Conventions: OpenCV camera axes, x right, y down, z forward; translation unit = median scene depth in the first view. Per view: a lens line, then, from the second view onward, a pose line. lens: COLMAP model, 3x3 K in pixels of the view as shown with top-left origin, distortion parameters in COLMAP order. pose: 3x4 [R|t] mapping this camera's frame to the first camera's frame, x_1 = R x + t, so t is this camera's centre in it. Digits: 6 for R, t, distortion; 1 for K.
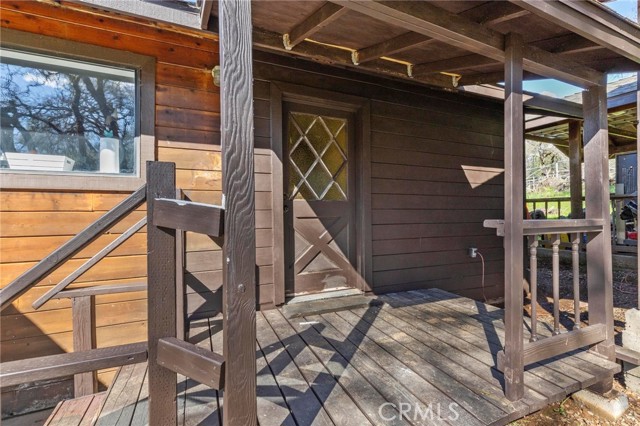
lens RADIAL K [[288.9, 0, 321.6], [0, 288.9, 211.7], [0, 0, 1]] dist [0.006218, 0.000462]
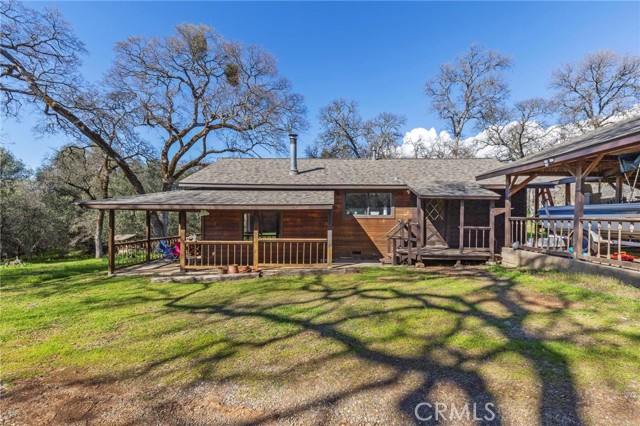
lens RADIAL K [[288.9, 0, 320.3], [0, 288.9, 217.3], [0, 0, 1]] dist [0.006218, 0.000462]
pose [[0.893127, 0.013211, -0.449611, 0.371172], [-0.015591, 0.999877, -0.001590, -0.056055], [0.449535, 0.008430, 0.893223, -3.062893]]
